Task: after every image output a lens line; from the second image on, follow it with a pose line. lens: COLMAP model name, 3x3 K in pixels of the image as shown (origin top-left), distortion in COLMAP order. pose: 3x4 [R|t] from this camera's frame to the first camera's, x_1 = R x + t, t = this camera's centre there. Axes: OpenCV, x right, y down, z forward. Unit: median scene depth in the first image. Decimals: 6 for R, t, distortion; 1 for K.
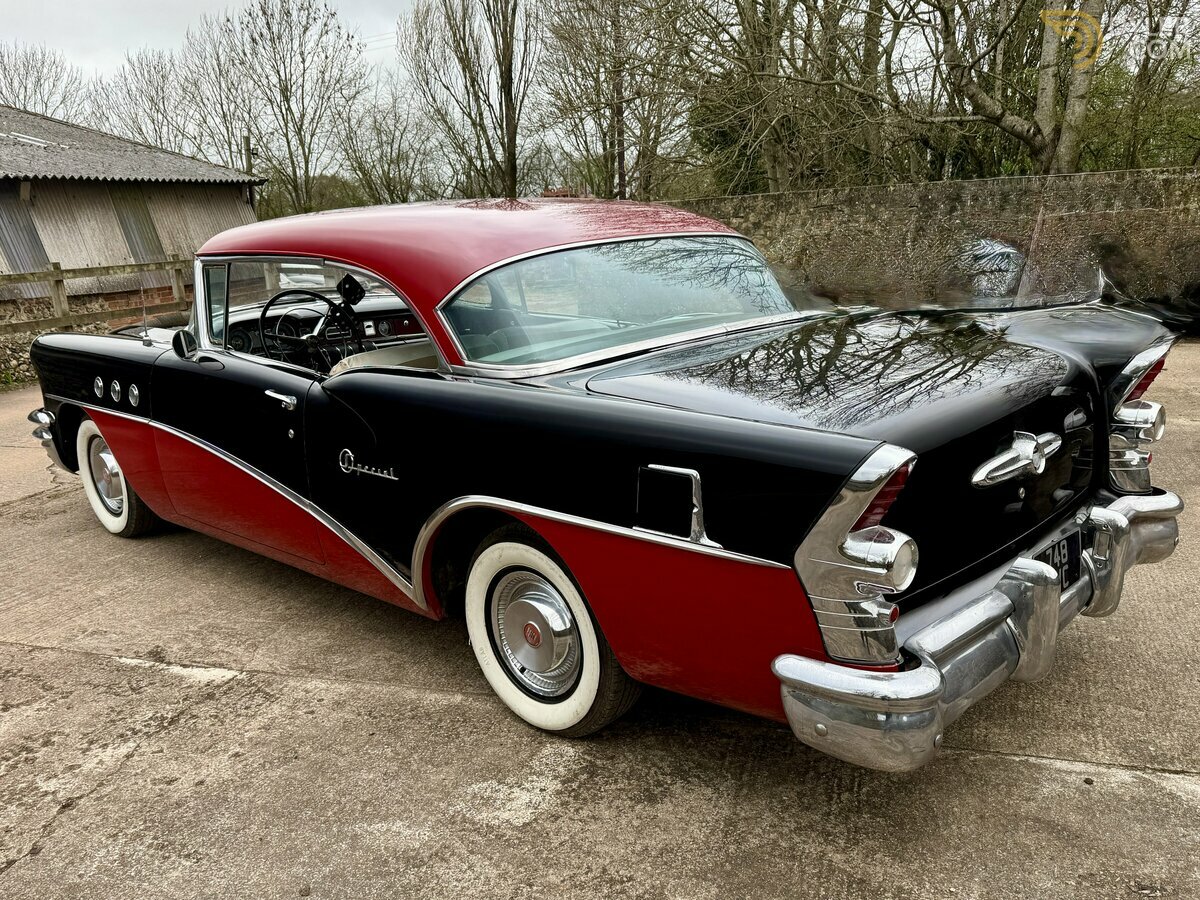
lens RADIAL K [[1014.6, 0, 563.5], [0, 1014.6, 484.7], [0, 0, 1]] dist [0.001703, -0.004310]
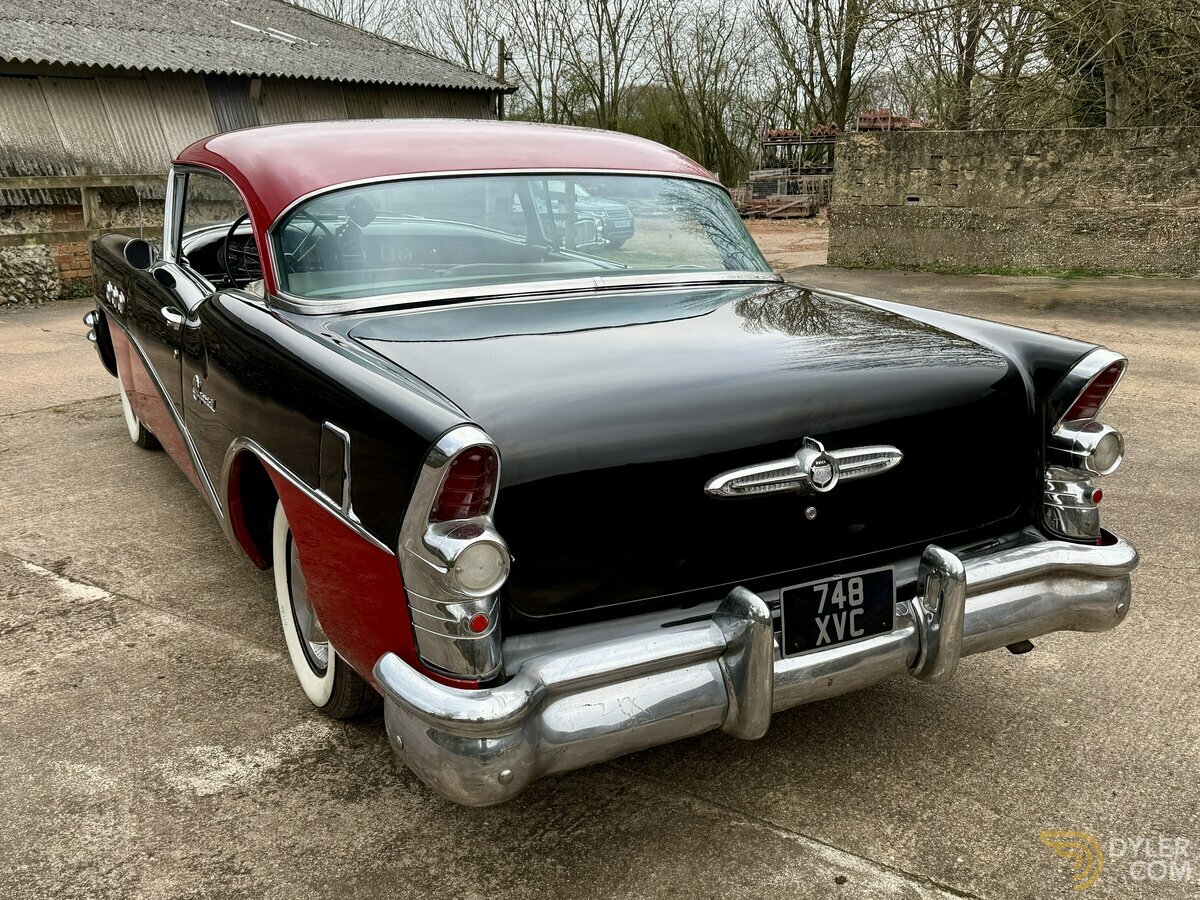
lens RADIAL K [[1150.9, 0, 597.6], [0, 1150.9, 437.3], [0, 0, 1]] dist [0.105251, -0.228466]
pose [[0.959426, 0.116760, -0.256650, 0.114834], [-0.117778, 0.992974, 0.011457, -0.009413], [0.256185, 0.019235, 0.966436, 0.012037]]
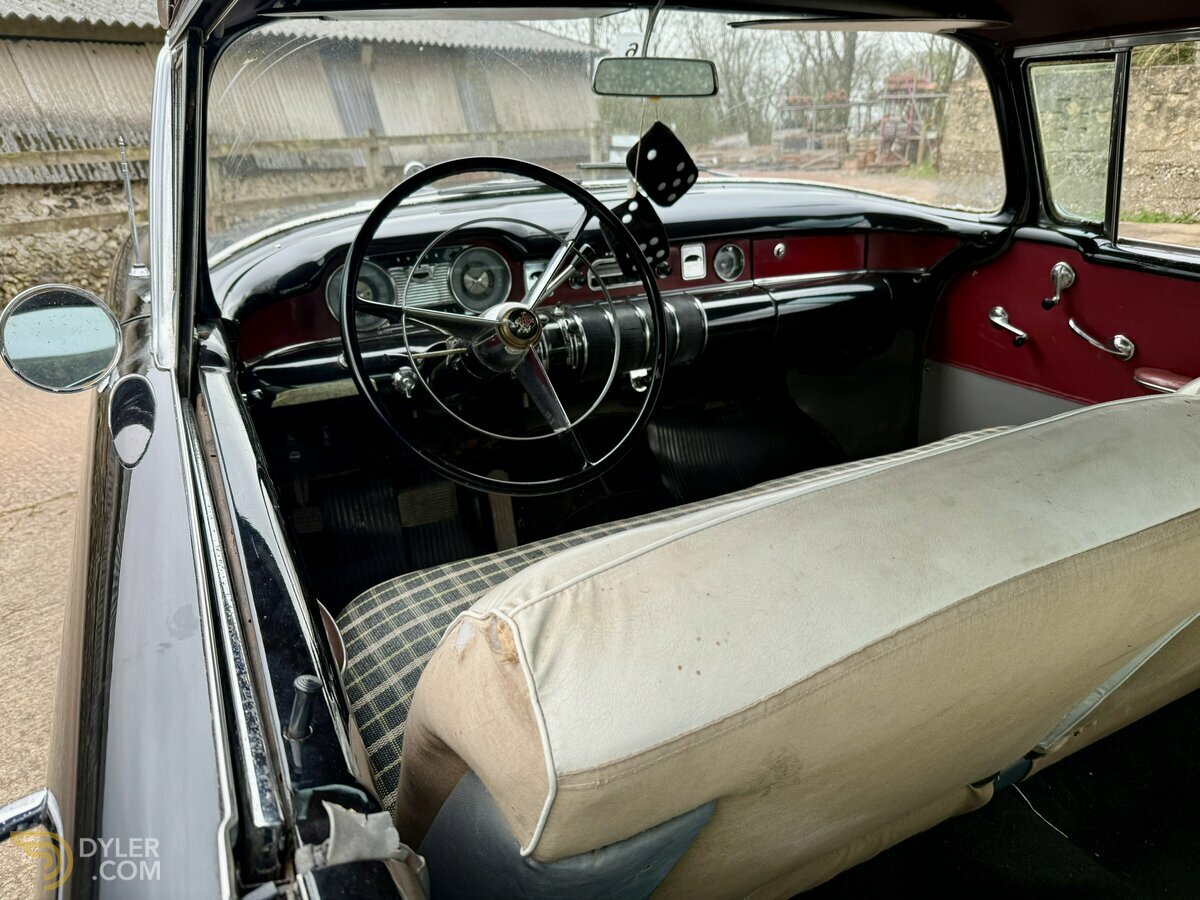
lens RADIAL K [[846.6, 0, 588.3], [0, 846.6, 426.4], [0, 0, 1]] dist [0.005086, -0.010148]
pose [[0.951593, 0.123256, -0.281565, -0.049889], [-0.094220, 0.988947, 0.114486, -0.048733], [0.292564, -0.082415, 0.952688, 0.257247]]
